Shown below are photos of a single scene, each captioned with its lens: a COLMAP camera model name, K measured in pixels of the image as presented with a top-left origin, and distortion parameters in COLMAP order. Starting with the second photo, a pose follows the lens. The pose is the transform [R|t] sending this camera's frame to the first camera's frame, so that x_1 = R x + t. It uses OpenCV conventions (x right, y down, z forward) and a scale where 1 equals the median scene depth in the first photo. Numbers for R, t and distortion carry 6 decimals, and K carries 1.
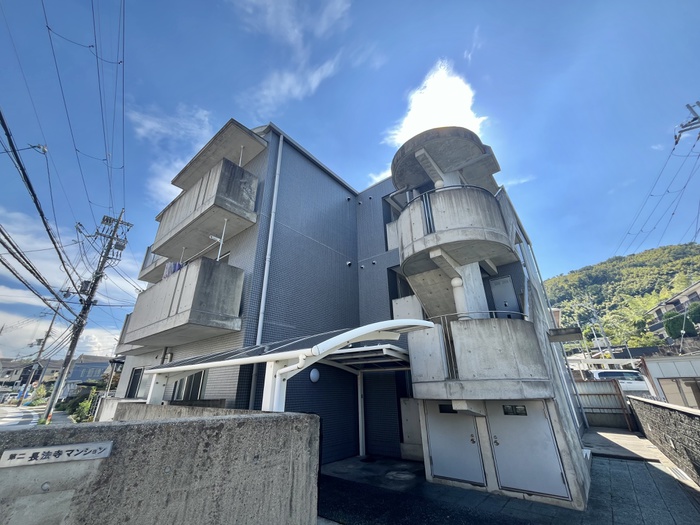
lens RADIAL K [[282.9, 0, 348.9], [0, 282.9, 263.3], [0, 0, 1]] dist [-0.000328, -0.000046]
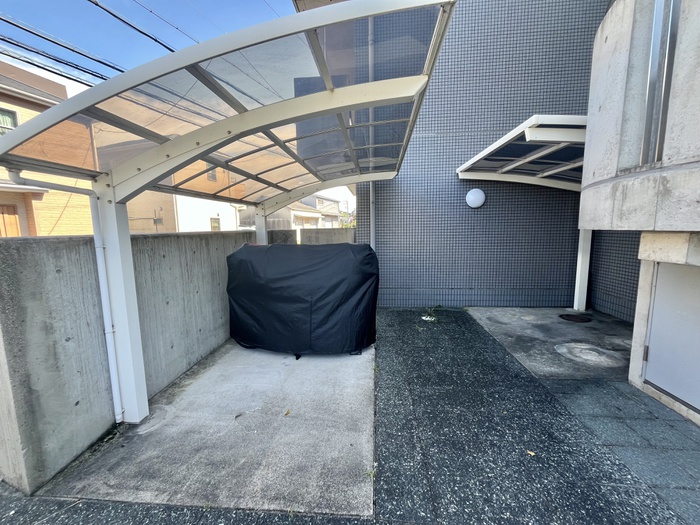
lens RADIAL K [[282.9, 0, 351.4], [0, 282.9, 261.0], [0, 0, 1]] dist [-0.000328, -0.000046]
pose [[0.564236, 0.100703, -0.819449, 0.408792], [0.346403, 0.872070, 0.345687, 0.264156], [0.749428, -0.478908, 0.457169, 0.545768]]
